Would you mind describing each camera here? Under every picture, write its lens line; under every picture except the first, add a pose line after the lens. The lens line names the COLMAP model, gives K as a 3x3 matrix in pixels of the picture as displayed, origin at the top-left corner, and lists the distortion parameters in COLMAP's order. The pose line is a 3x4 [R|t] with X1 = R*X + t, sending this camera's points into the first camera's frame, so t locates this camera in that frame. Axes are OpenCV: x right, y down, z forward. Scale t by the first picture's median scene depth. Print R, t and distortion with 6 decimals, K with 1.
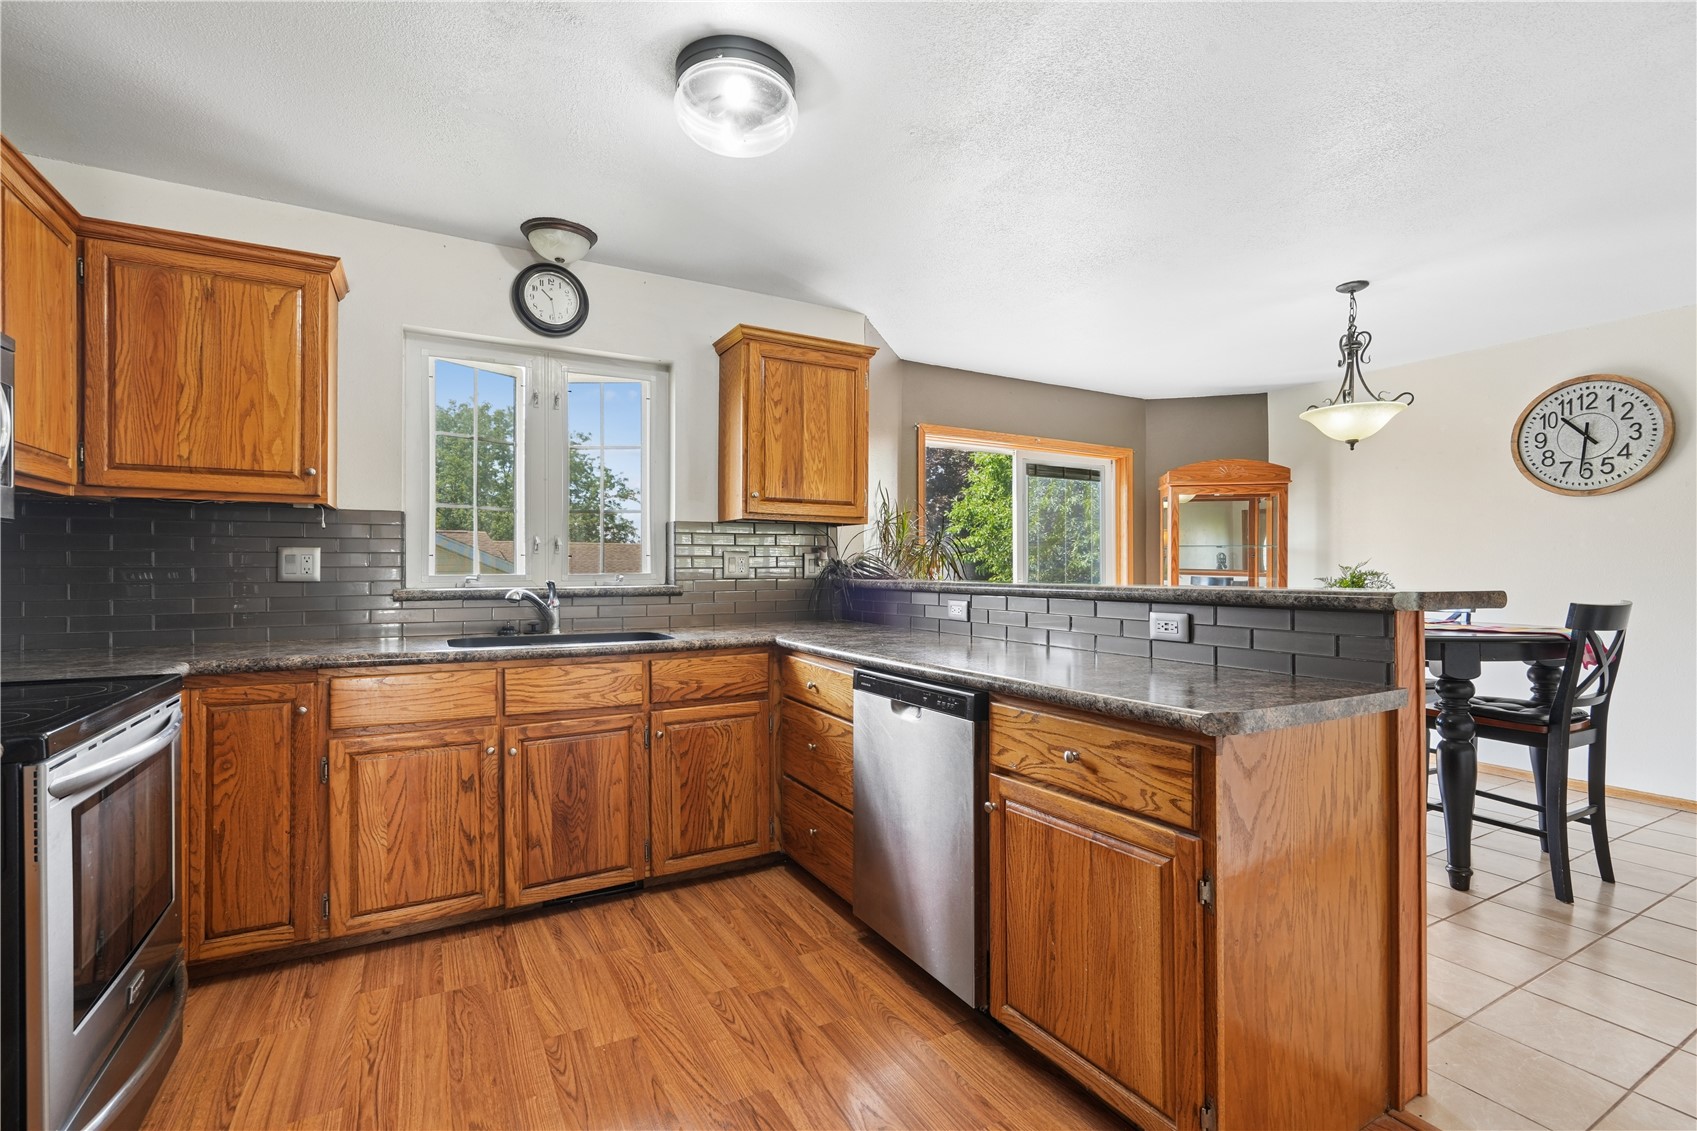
lens RADIAL K [[755.8, 0, 845.5], [0, 755.8, 558.9], [0, 0, 1]] dist [-0.005526, 0.003531]
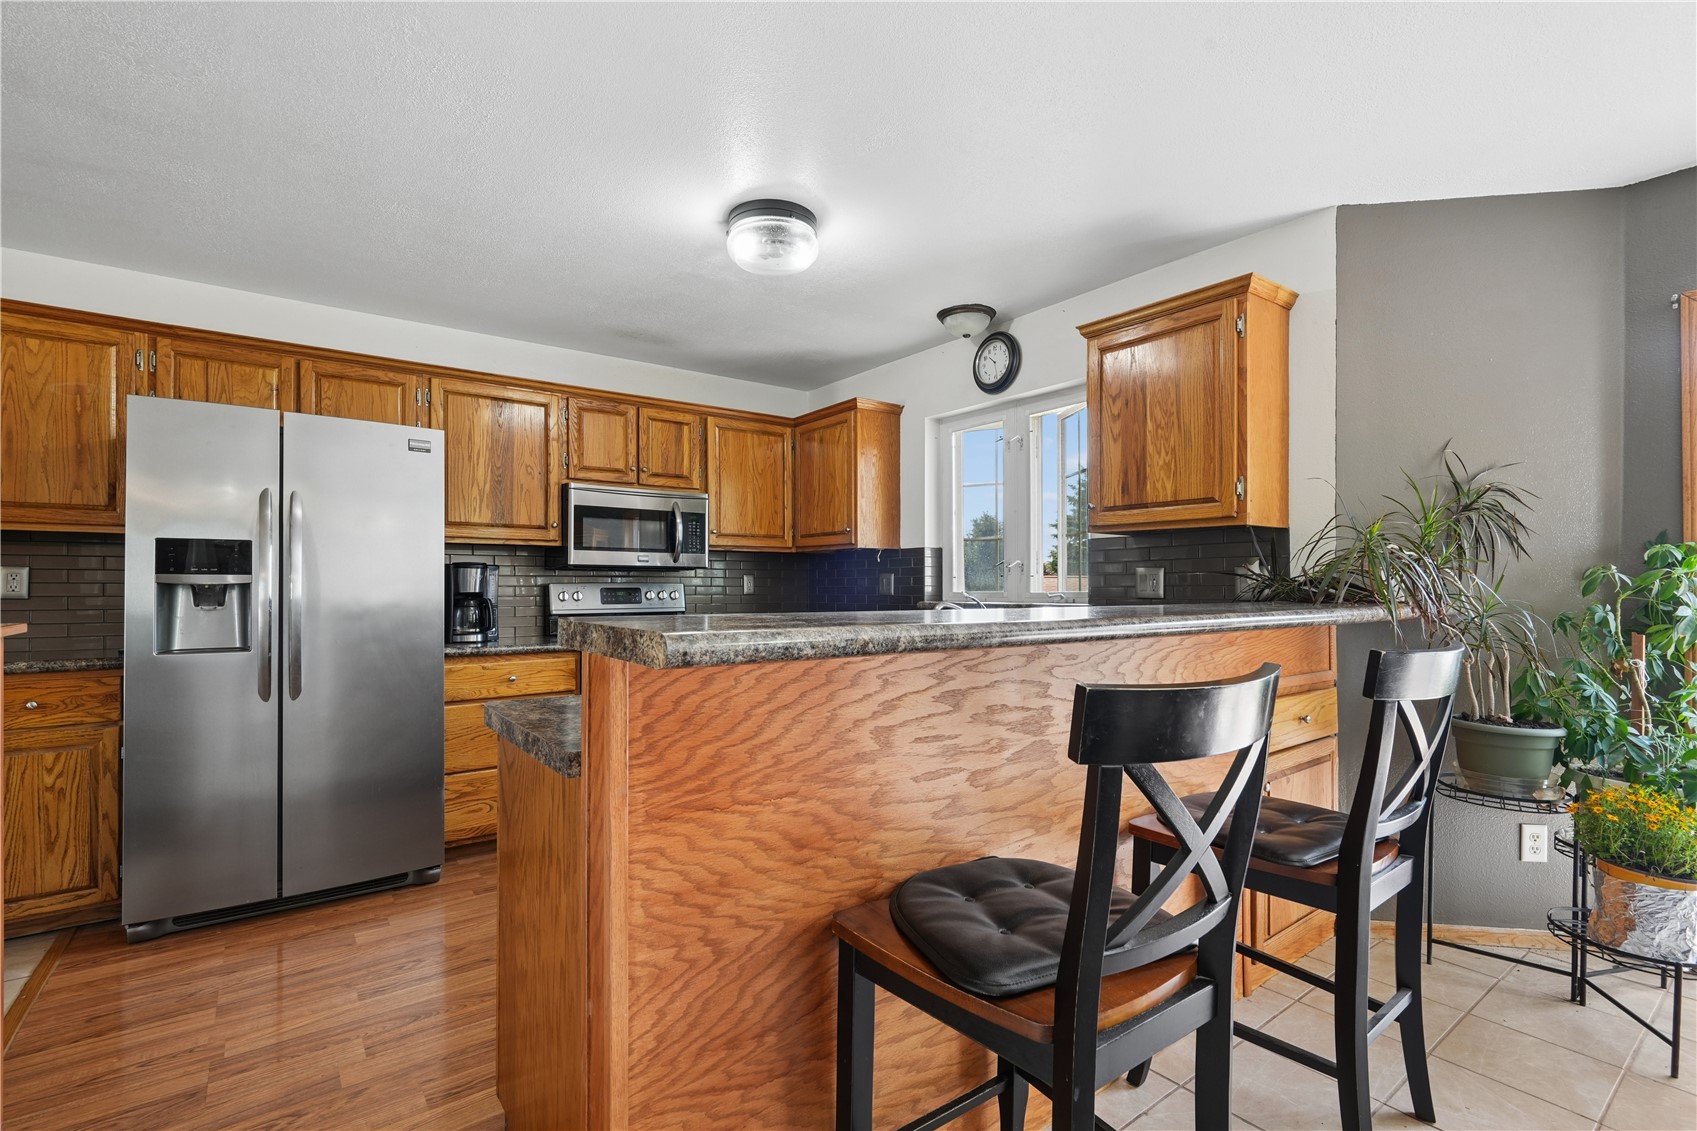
lens RADIAL K [[755.8, 0, 845.5], [0, 755.8, 558.9], [0, 0, 1]] dist [-0.005526, 0.003531]
pose [[0.173333, -0.033905, -0.984280, 0.945666], [0.019560, 0.999329, -0.030978, 0.004367], [0.984669, -0.013882, 0.173880, 0.694321]]
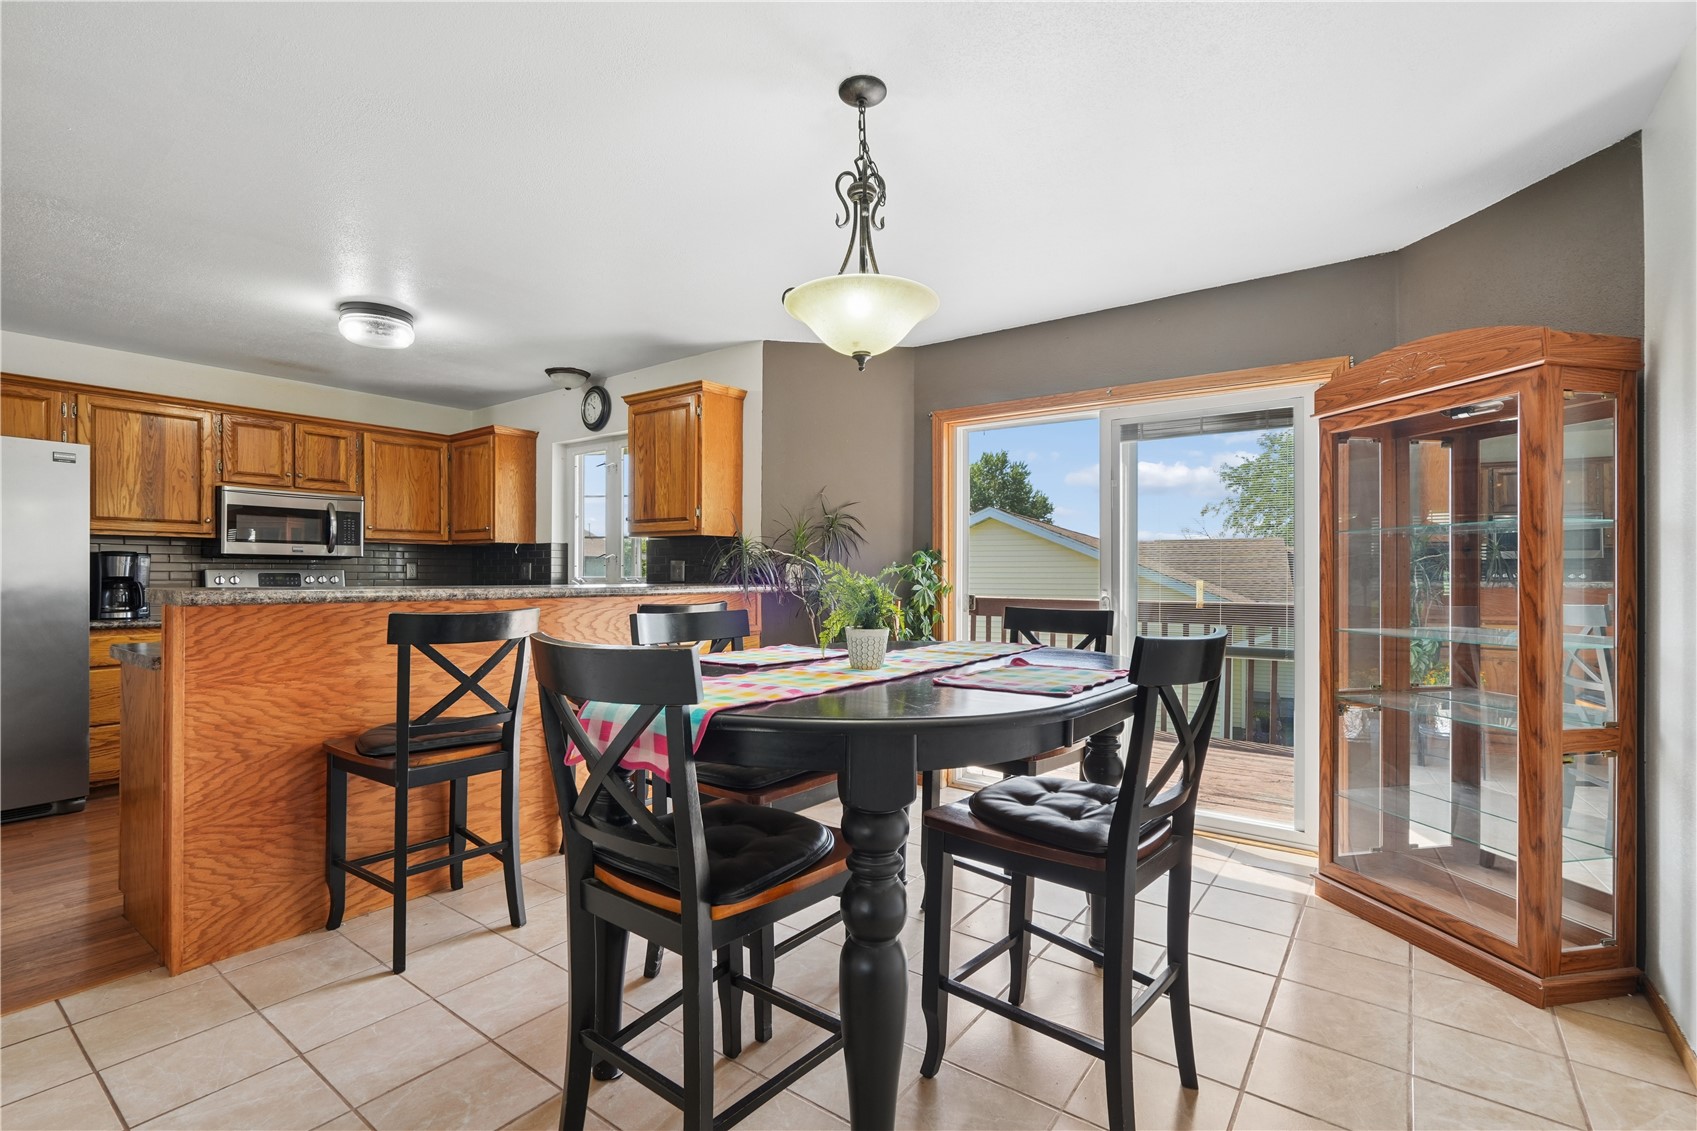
lens RADIAL K [[755.8, 0, 845.5], [0, 755.8, 558.9], [0, 0, 1]] dist [-0.005526, 0.003531]
pose [[0.438862, -0.015175, -0.898426, 1.651786], [0.013772, 0.999854, -0.010161, 0.009709], [0.898449, -0.007914, 0.439006, 0.963813]]
